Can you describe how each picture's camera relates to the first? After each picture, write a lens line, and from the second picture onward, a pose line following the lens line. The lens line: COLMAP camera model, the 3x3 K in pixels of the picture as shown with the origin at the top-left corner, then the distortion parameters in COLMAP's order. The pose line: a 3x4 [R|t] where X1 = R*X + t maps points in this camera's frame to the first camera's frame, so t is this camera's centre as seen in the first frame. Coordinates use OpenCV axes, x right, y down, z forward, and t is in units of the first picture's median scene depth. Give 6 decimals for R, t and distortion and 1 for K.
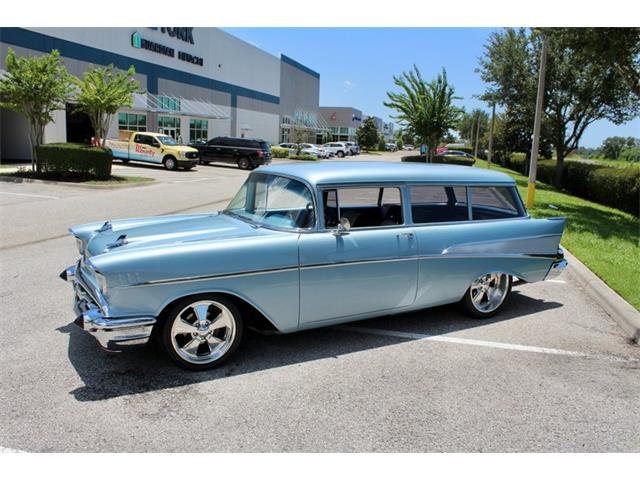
lens RADIAL K [[533.9, 0, 320.0], [0, 533.9, 240.0], [0, 0, 1]] dist [-0.168726, 0.158421]
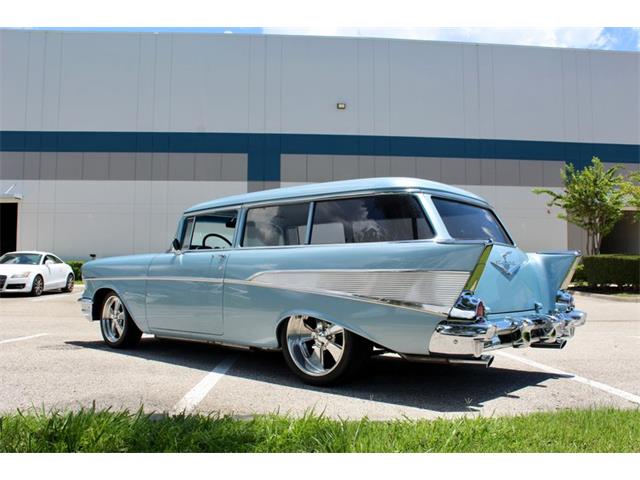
lens RADIAL K [[583.5, 0, 320.0], [0, 583.5, 240.0], [0, 0, 1]] dist [-0.161527, 0.163959]
pose [[0.321488, -0.085092, -0.943082, 0.202836], [-0.165169, 0.975647, -0.144335, 0.013918], [0.932397, 0.202170, 0.299604, 0.144358]]
